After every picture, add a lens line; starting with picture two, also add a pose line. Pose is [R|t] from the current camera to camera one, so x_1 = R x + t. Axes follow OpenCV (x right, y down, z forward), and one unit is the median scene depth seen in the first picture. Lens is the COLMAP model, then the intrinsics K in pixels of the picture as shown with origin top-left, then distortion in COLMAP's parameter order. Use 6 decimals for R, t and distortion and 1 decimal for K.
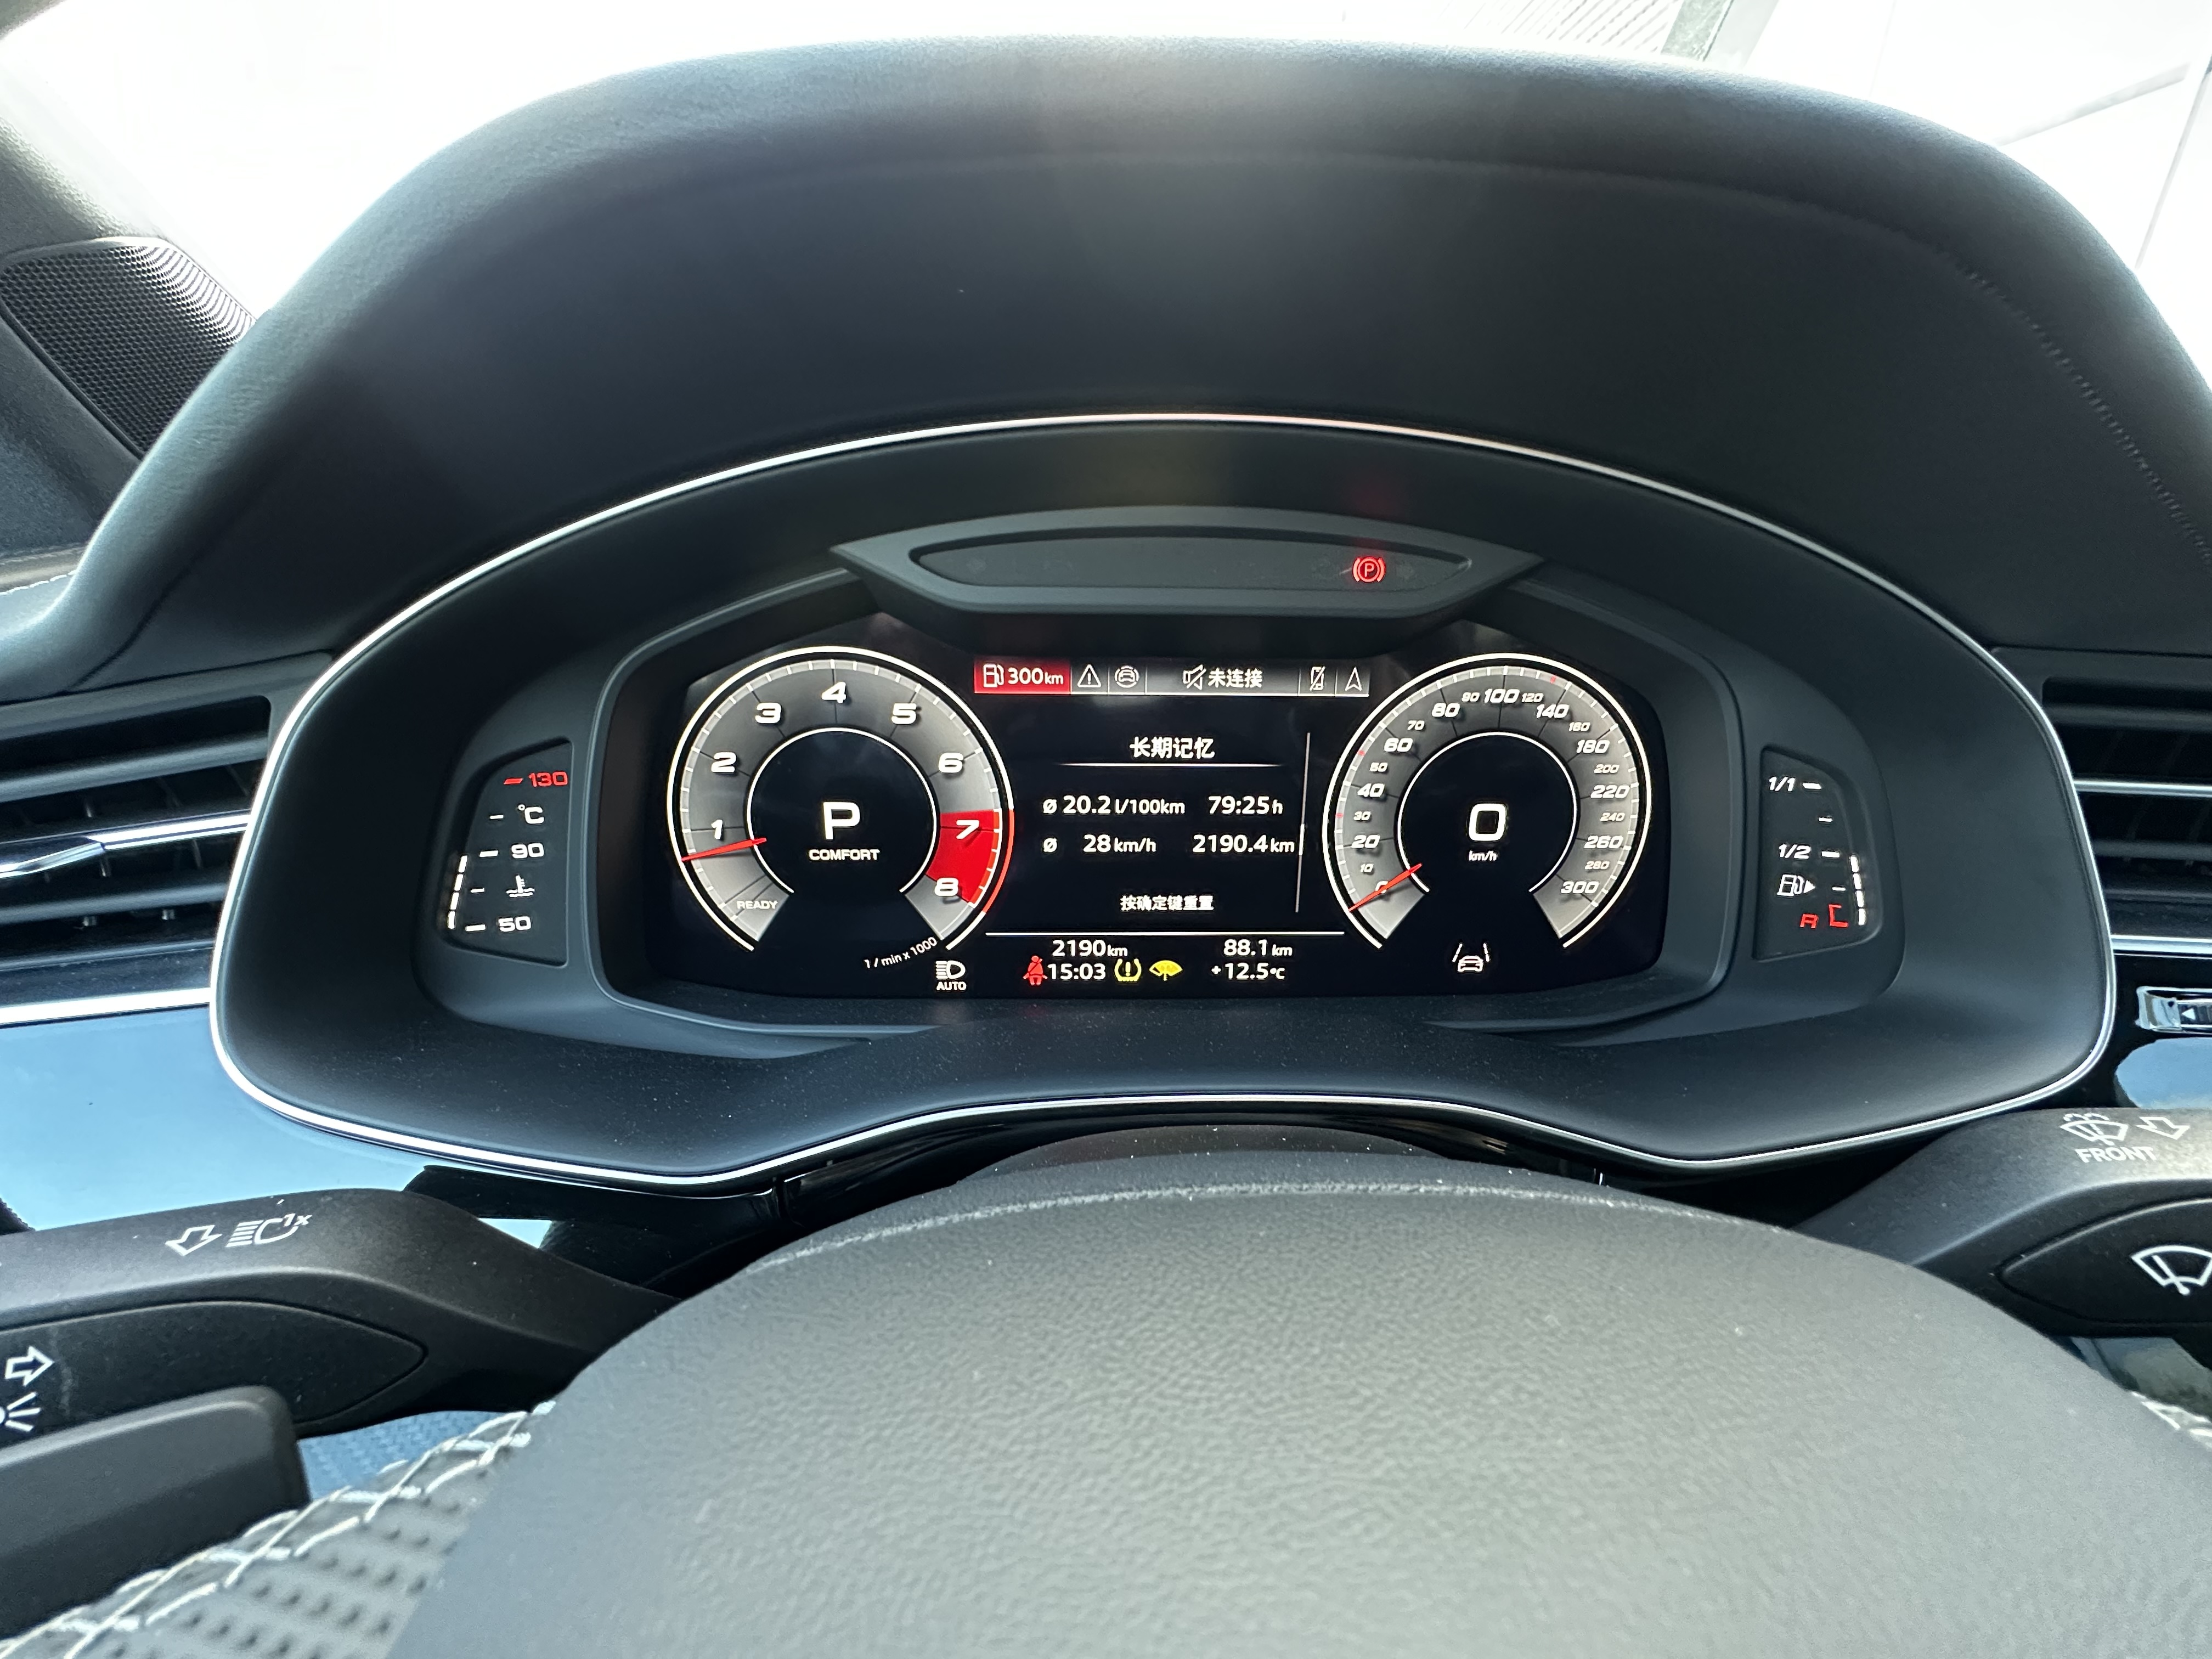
lens RADIAL K [[919.2, 0, 1106.0], [0, 919.2, 829.5], [0, 0, 1]] dist [-0.012590, -0.000494]
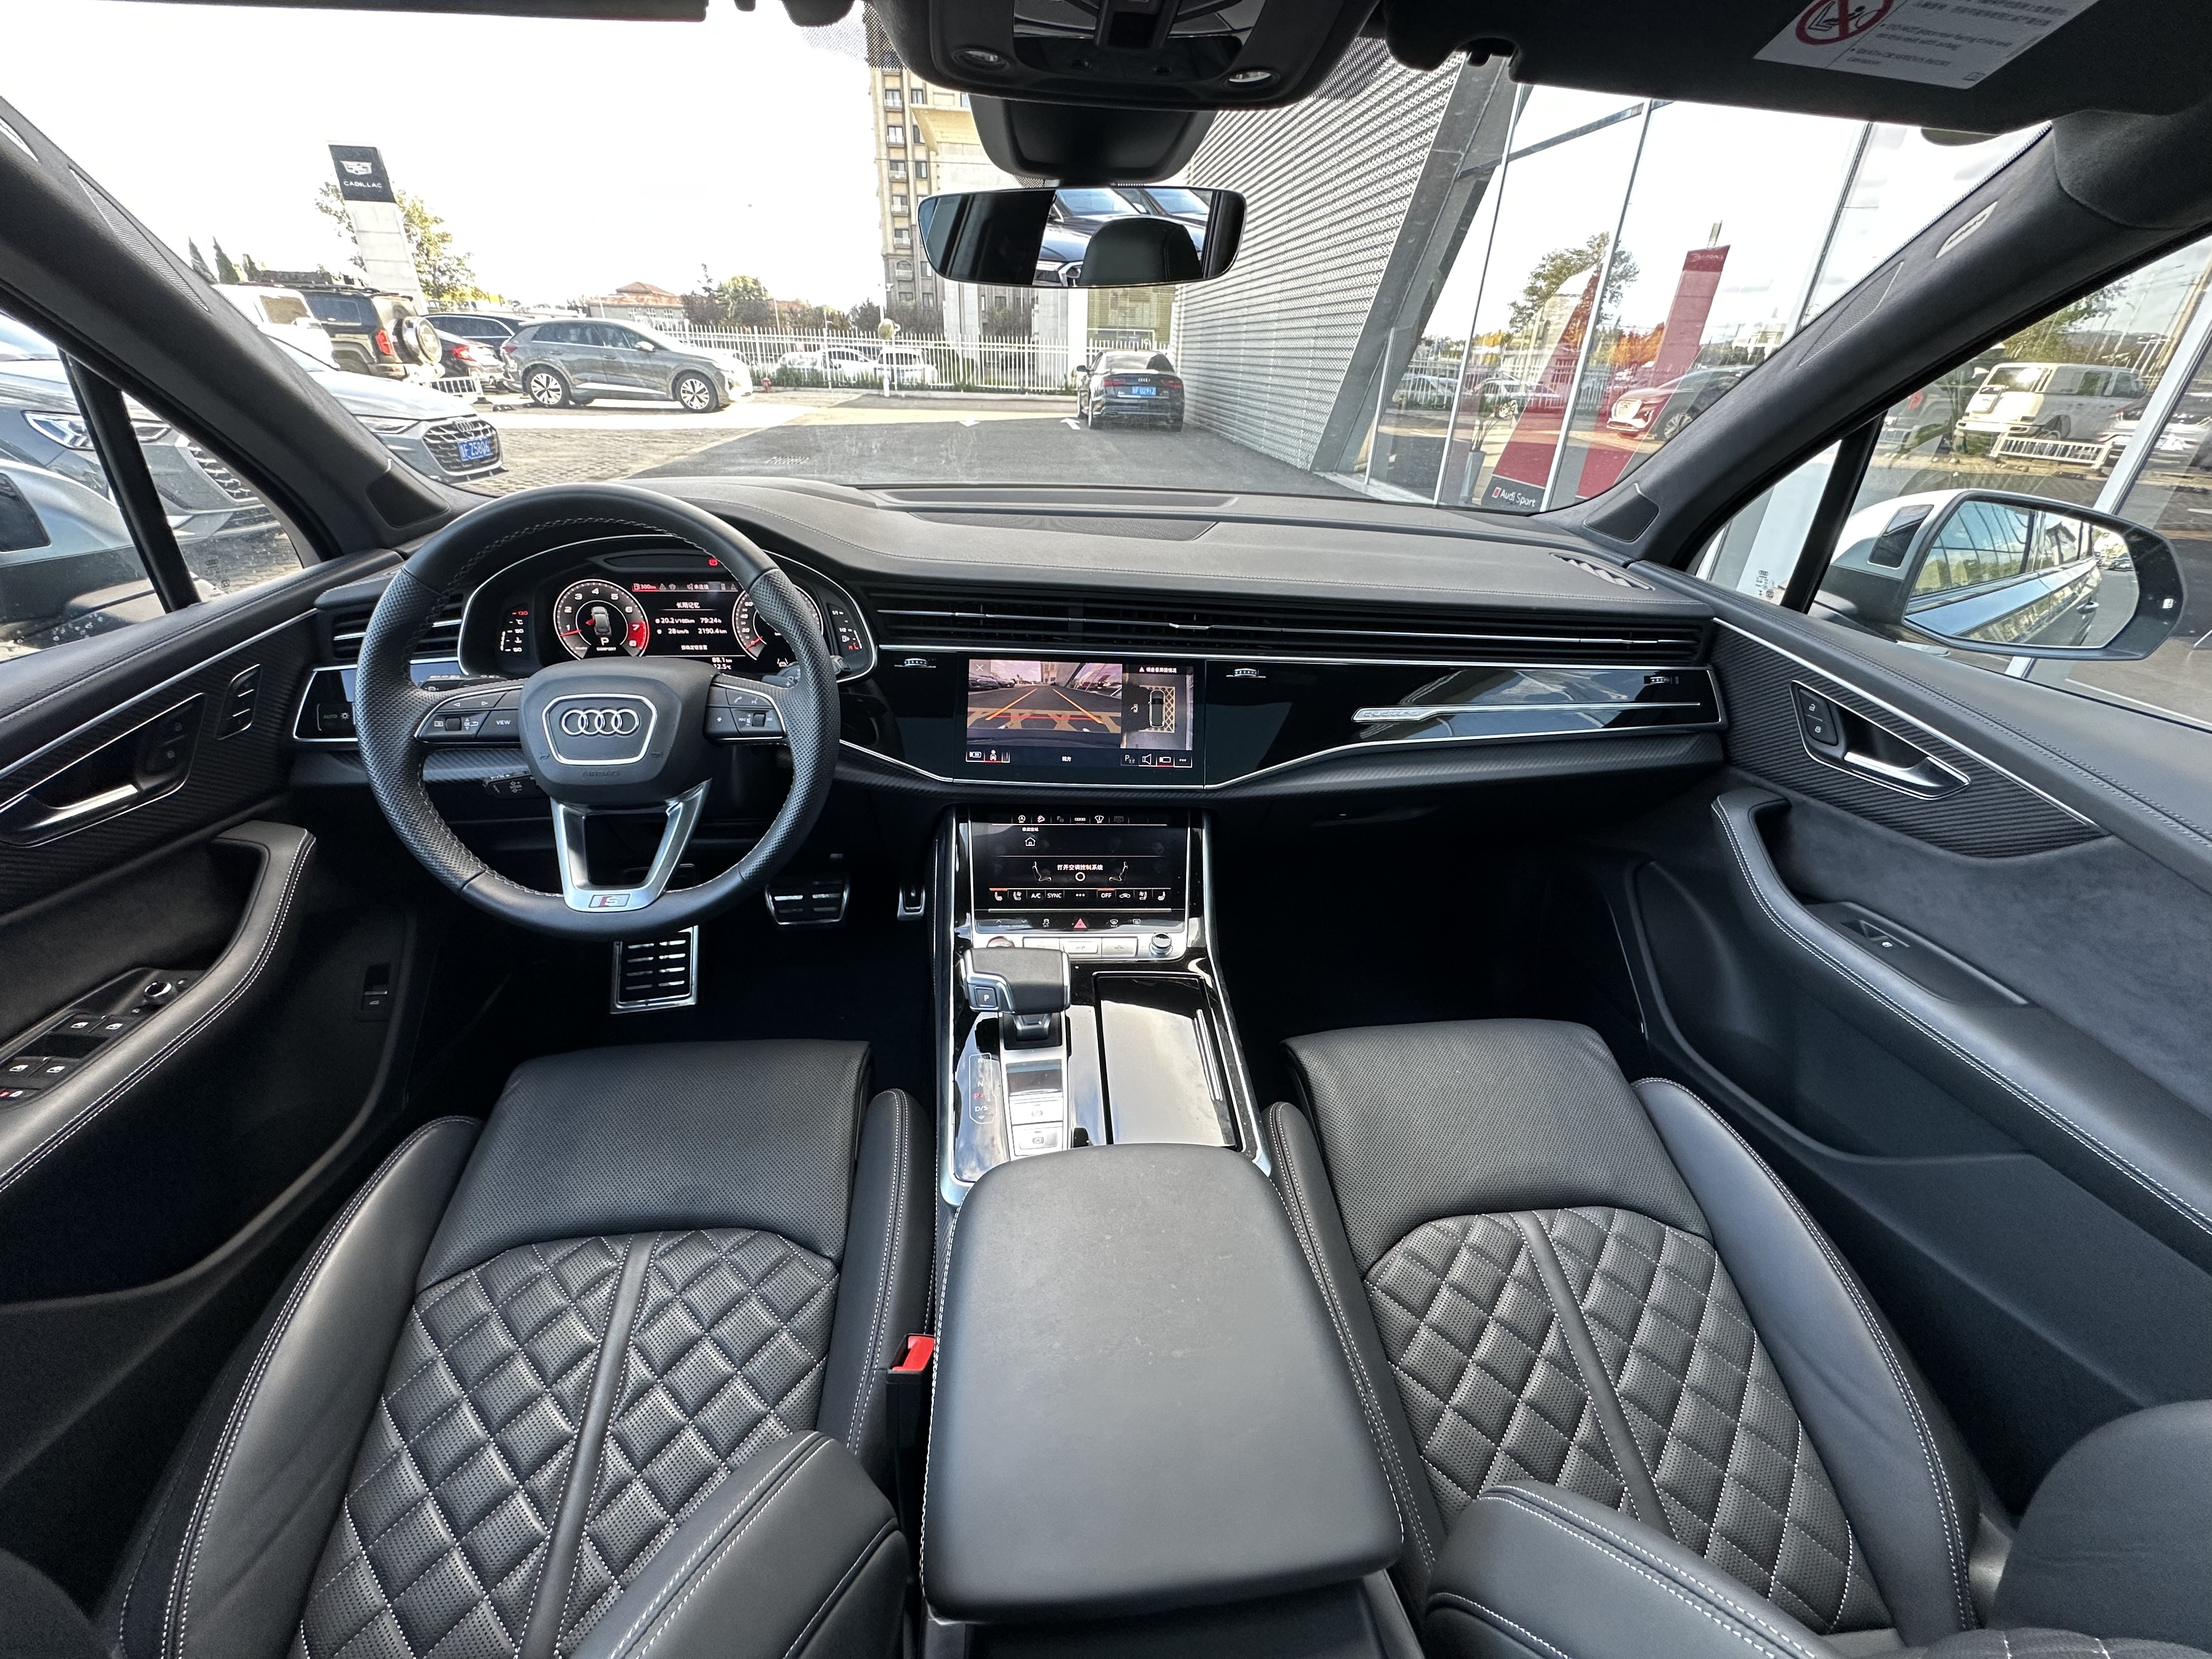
lens RADIAL K [[879.6, 0, 1097.0], [0, 879.6, 835.2], [0, 0, 1]] dist [-0.008795, -0.000299]
pose [[0.995970, -0.026472, 0.085695, 1.477826], [0.014362, 0.990193, 0.138963, 0.391270], [-0.088533, -0.137172, 0.986583, -3.005399]]
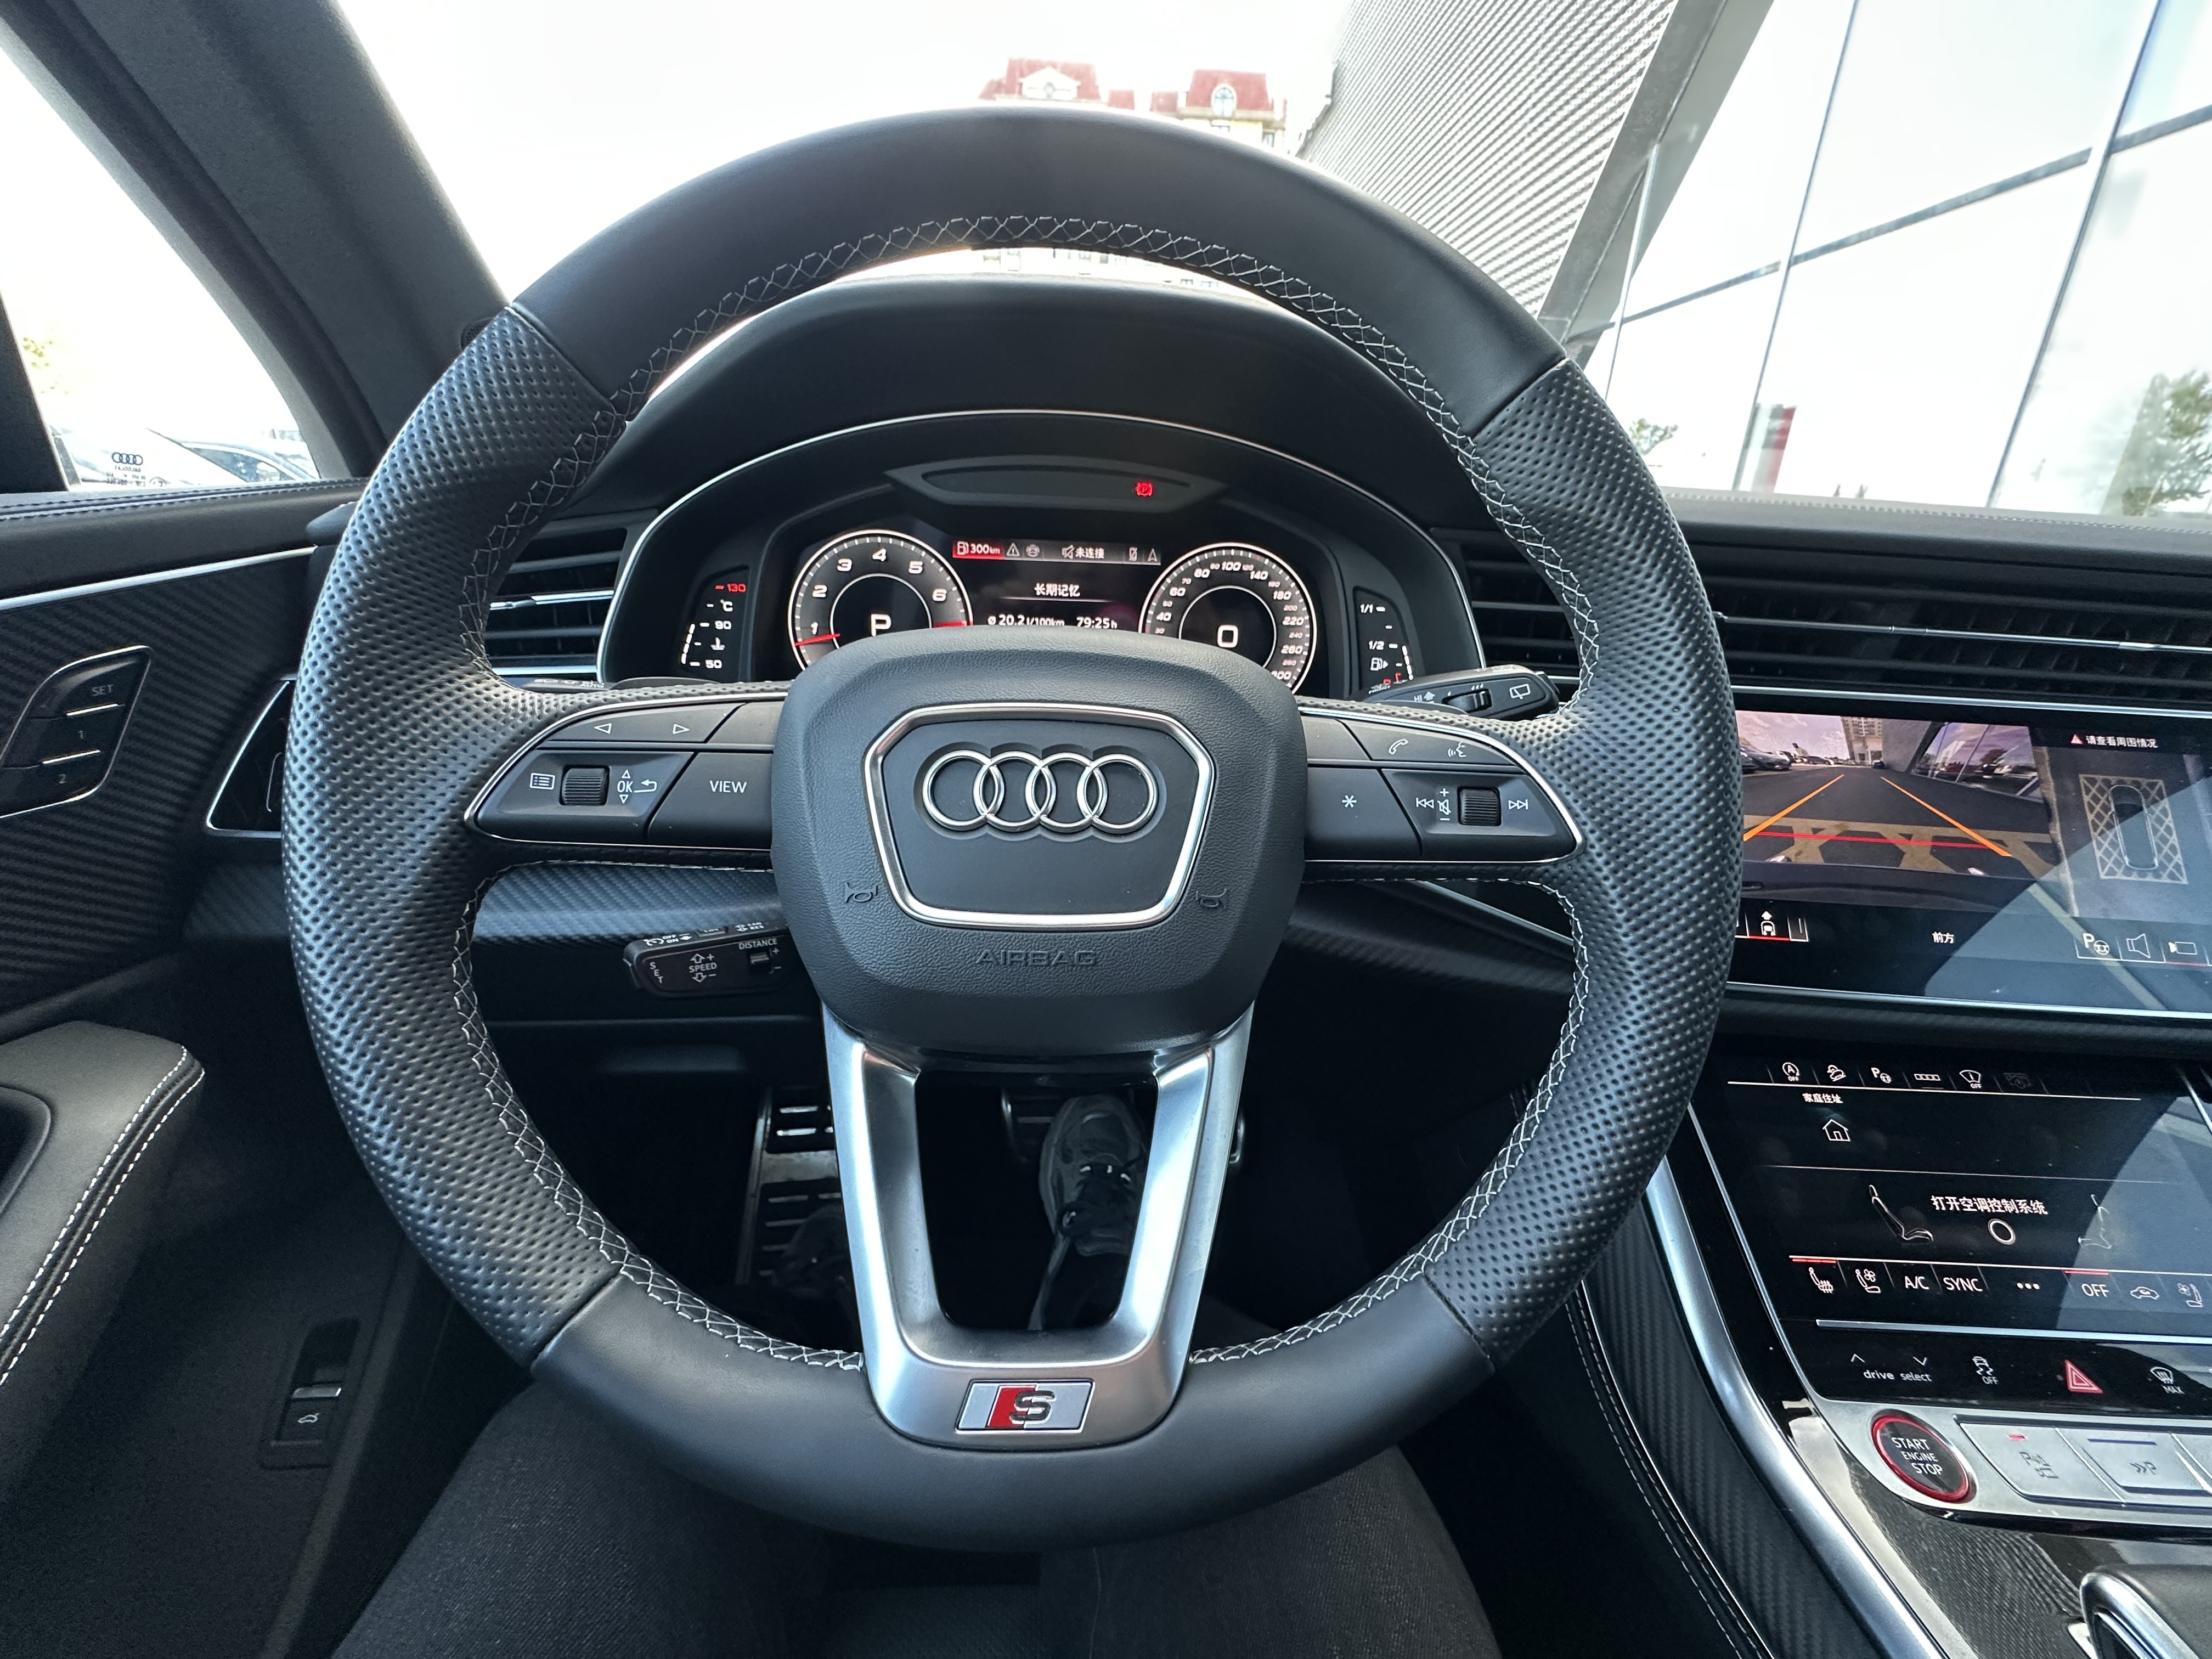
lens RADIAL K [[919.2, 0, 1106.0], [0, 919.2, 829.5], [0, 0, 1]] dist [-0.012590, -0.000494]
pose [[0.999744, 0.017132, 0.014755, 0.155549], [-0.016679, 0.999401, -0.030306, 0.467117], [-0.015265, 0.030052, 0.999432, -0.890287]]
